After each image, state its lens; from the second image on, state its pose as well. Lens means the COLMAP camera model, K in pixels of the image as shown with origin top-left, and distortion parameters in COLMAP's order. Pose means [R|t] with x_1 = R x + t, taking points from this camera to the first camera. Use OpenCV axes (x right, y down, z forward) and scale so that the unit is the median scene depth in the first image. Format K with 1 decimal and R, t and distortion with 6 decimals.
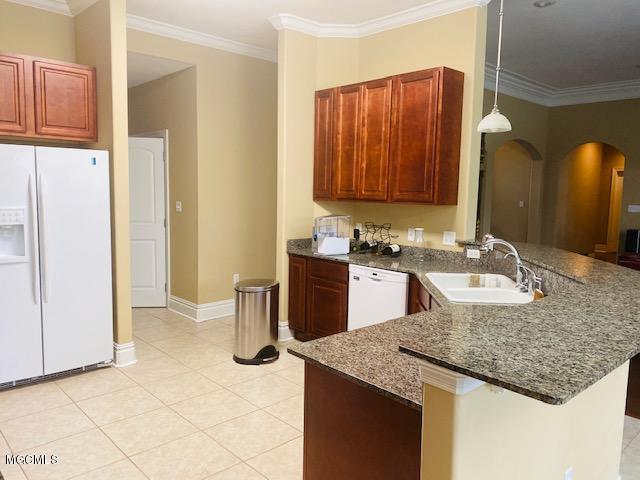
lens RADIAL K [[495.0, 0, 314.0], [0, 495.0, 235.7], [0, 0, 1]] dist [0.066380, -0.066243]
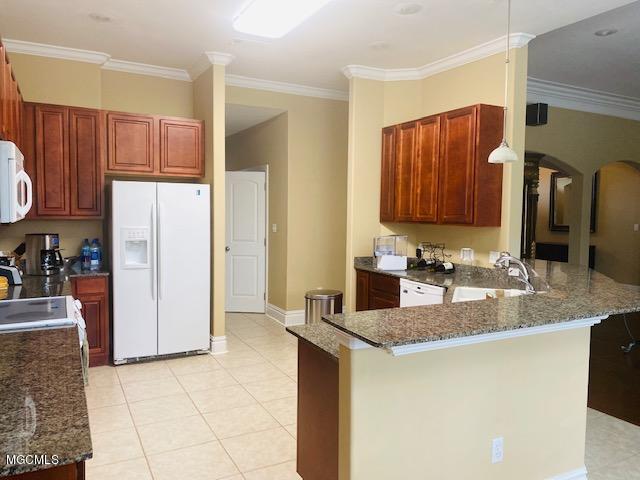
lens RADIAL K [[495.0, 0, 314.0], [0, 495.0, 235.7], [0, 0, 1]] dist [0.066380, -0.066243]
pose [[0.964684, 0.007960, -0.263289, 0.176074], [-0.020281, 0.998821, -0.044112, 0.013250], [0.262628, 0.047894, 0.963708, -0.149664]]
